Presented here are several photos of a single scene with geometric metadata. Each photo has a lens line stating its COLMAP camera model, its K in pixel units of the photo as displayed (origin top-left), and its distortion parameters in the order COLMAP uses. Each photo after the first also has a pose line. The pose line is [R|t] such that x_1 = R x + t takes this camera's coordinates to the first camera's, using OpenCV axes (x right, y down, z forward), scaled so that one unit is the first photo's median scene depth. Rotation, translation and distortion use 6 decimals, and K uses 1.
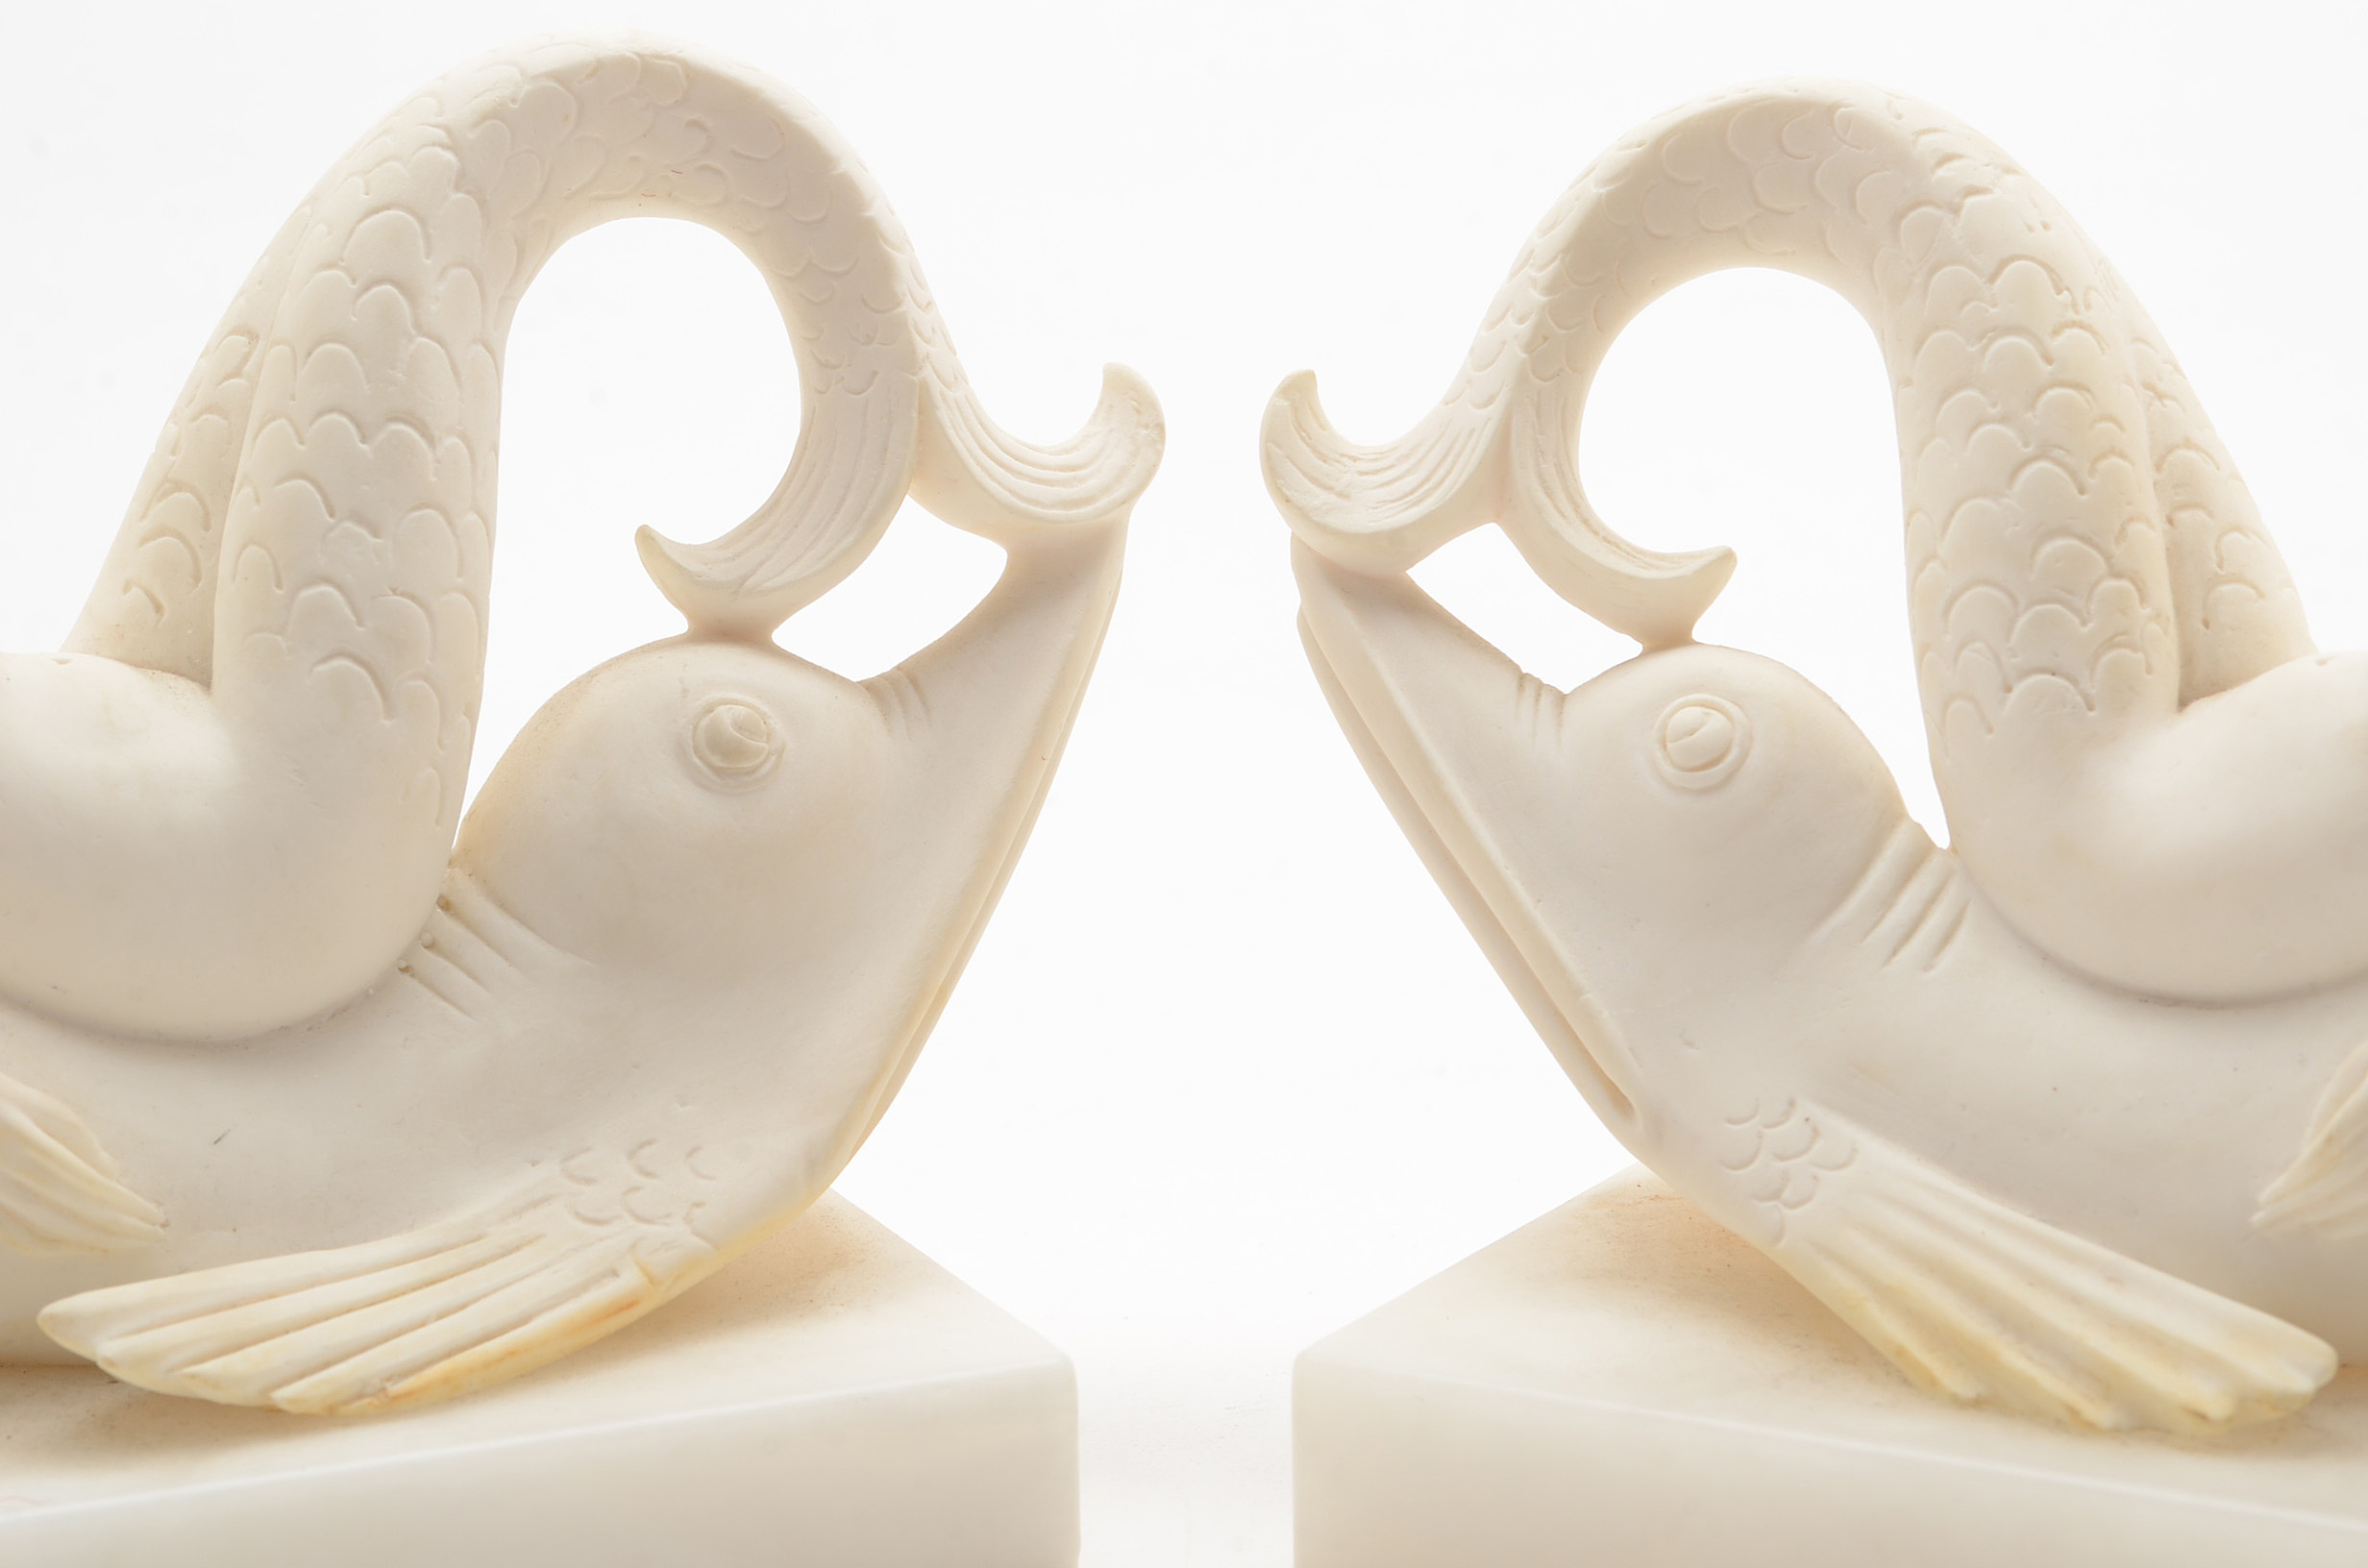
lens RADIAL K [[4813.3, 0, 1190.5], [0, 4813.3, 792.0], [0, 0, 1]] dist [0.043560, 0.000000]
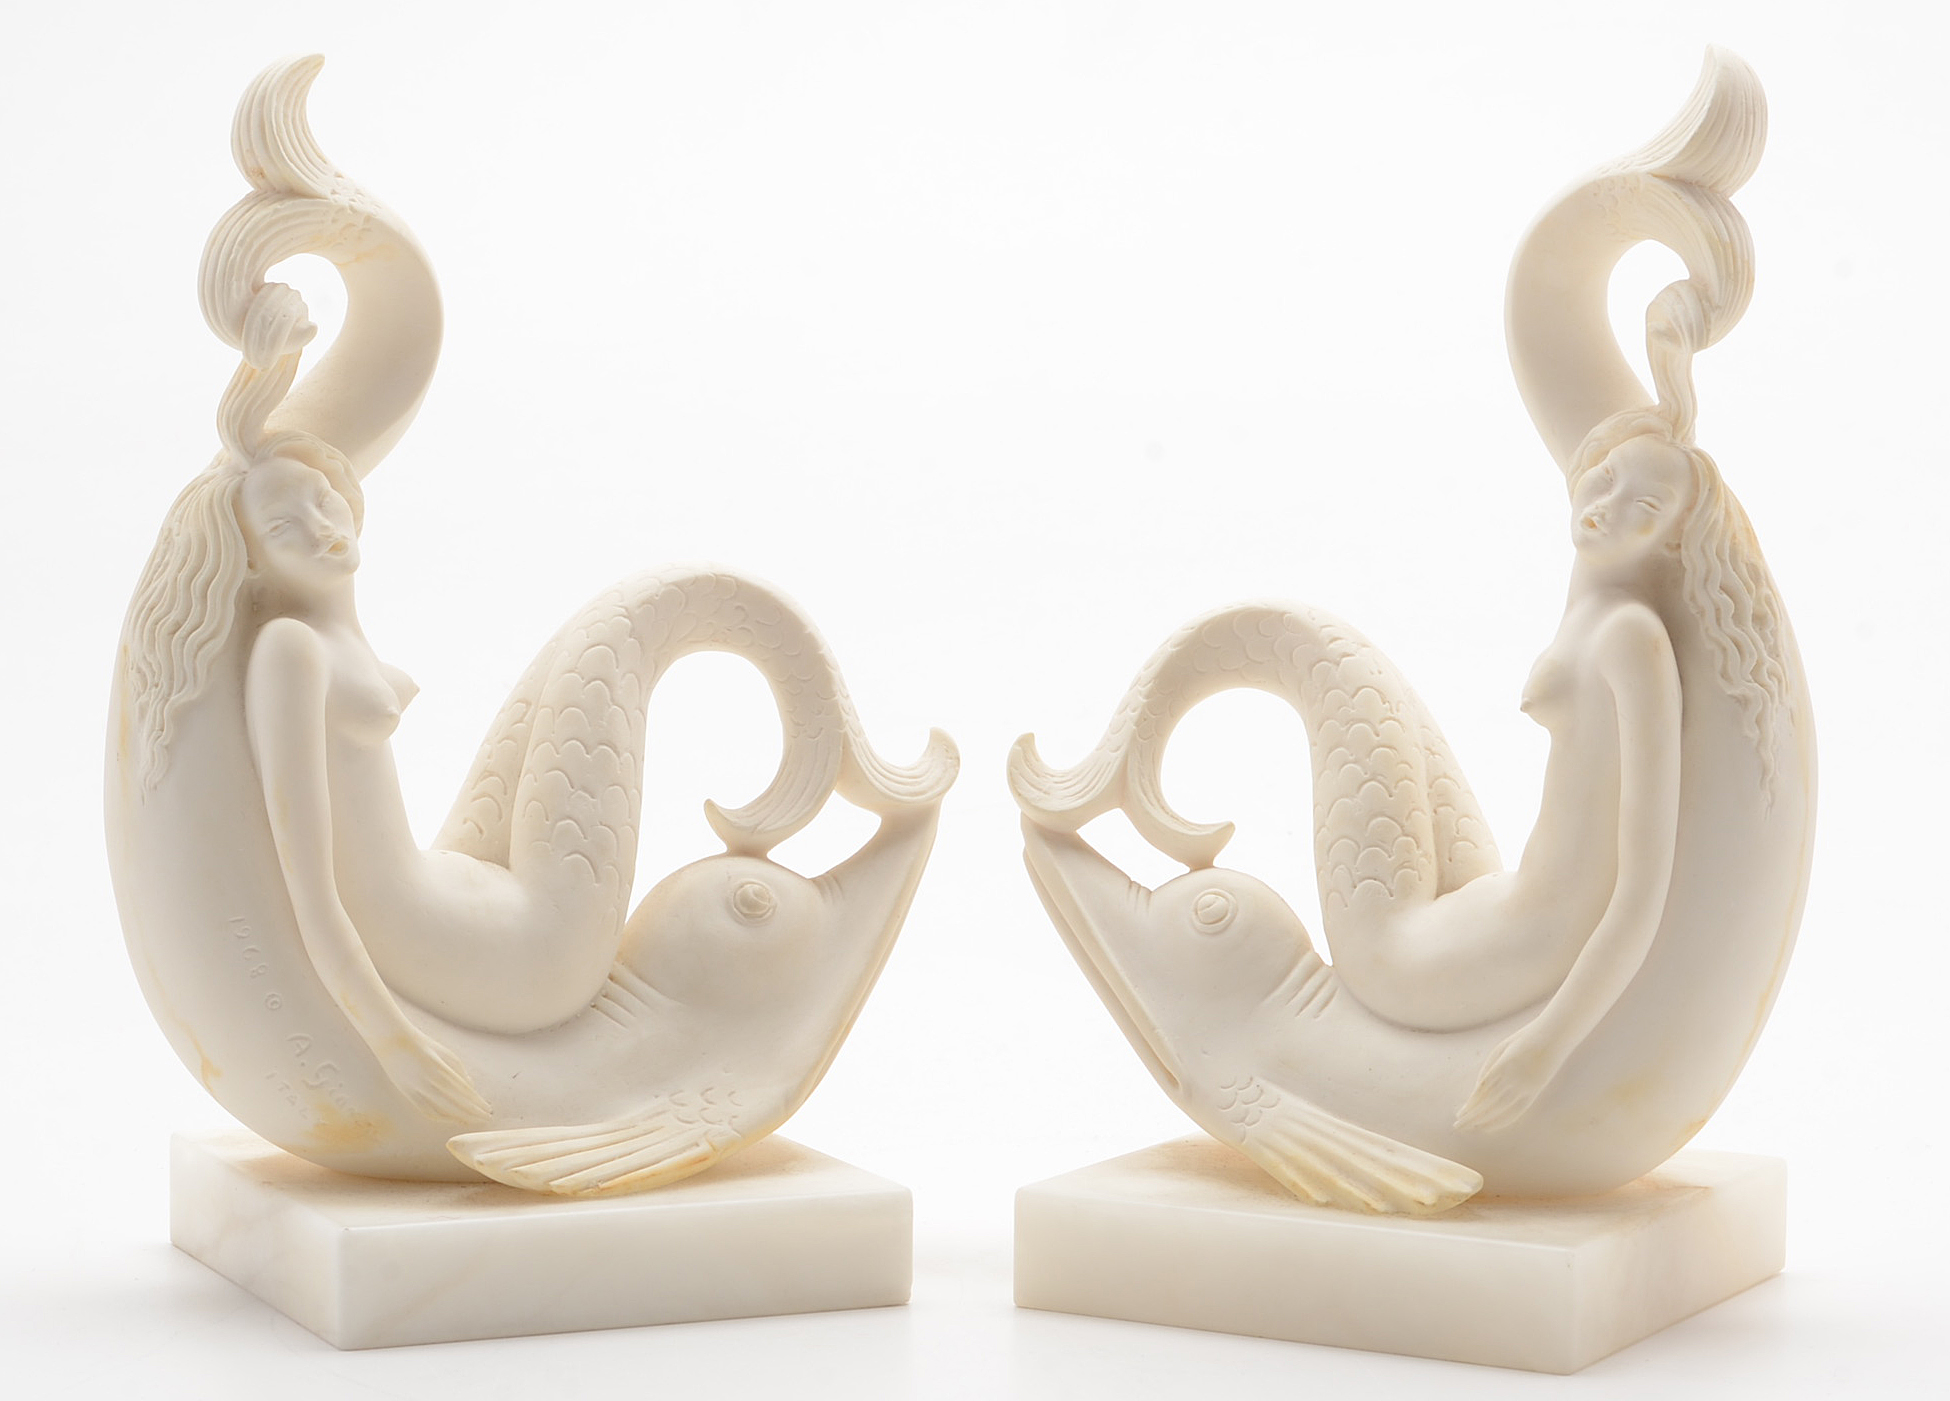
lens RADIAL K [[4999.6, 0, 965.1], [0, 4999.6, 687.5], [0, 0, 1]] dist [0.089728, 0.000000]
pose [[0.999558, 0.024427, 0.016929, -0.042106], [-0.022473, 0.993970, -0.107326, 0.129197], [-0.019449, 0.106898, 0.994080, -1.180108]]
